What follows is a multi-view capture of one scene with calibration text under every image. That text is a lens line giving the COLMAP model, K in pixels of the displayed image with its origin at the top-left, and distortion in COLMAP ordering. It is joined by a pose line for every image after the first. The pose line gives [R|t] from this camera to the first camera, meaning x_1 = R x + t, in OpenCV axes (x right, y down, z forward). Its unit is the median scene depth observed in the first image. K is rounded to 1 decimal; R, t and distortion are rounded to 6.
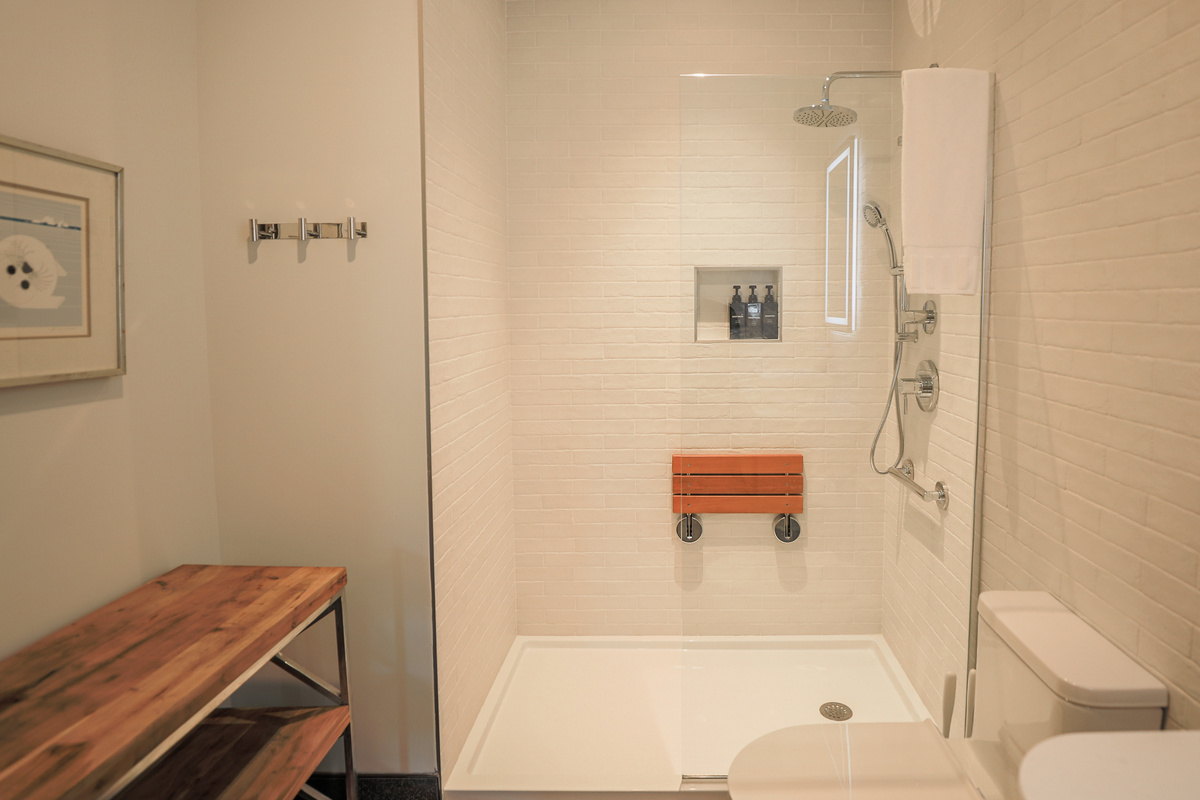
lens RADIAL K [[704.2, 0, 599.9], [0, 704.2, 326.1], [0, 0, 1]] dist [-0.045304, 0.017878]
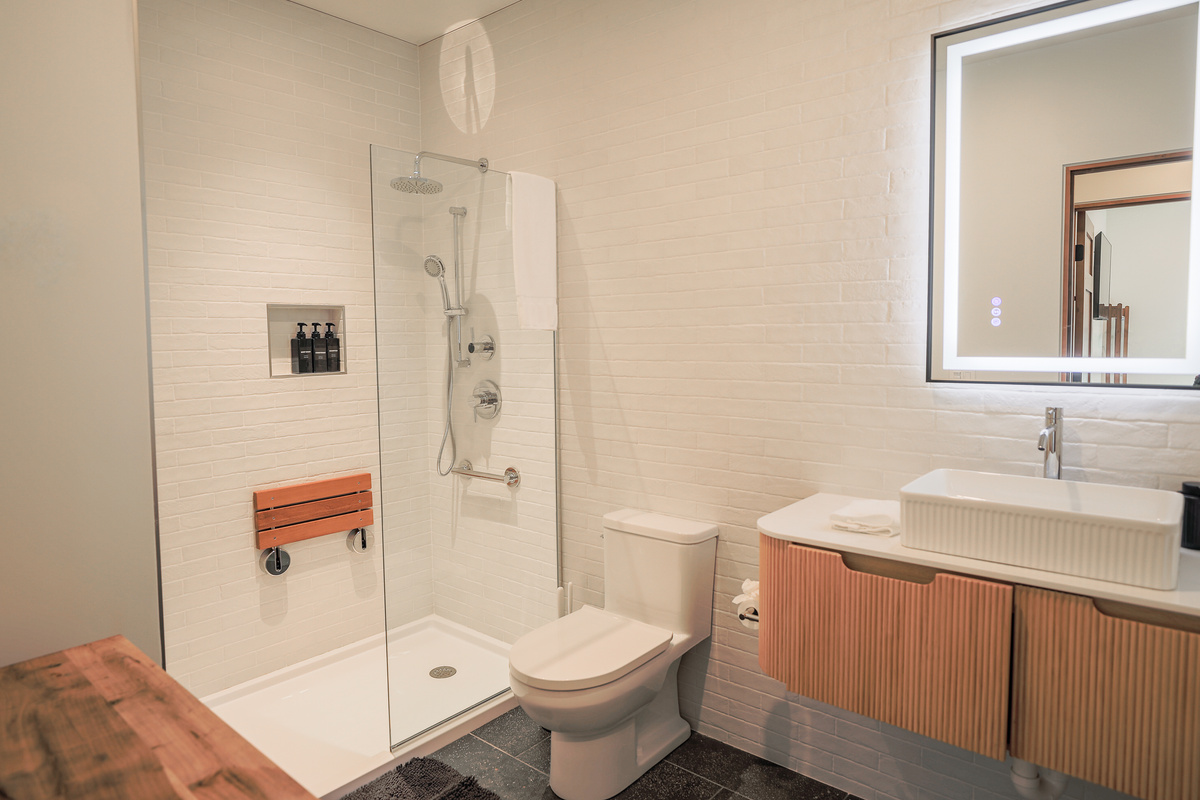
lens RADIAL K [[718.4, 0, 600.3], [0, 718.4, 340.9], [0, 0, 1]] dist [-0.001577, -0.001034]
pose [[0.643481, -0.009716, 0.765401, -0.392552], [0.036748, 0.999159, -0.018211, 0.006398], [-0.764580, 0.039845, 0.643297, -0.042161]]
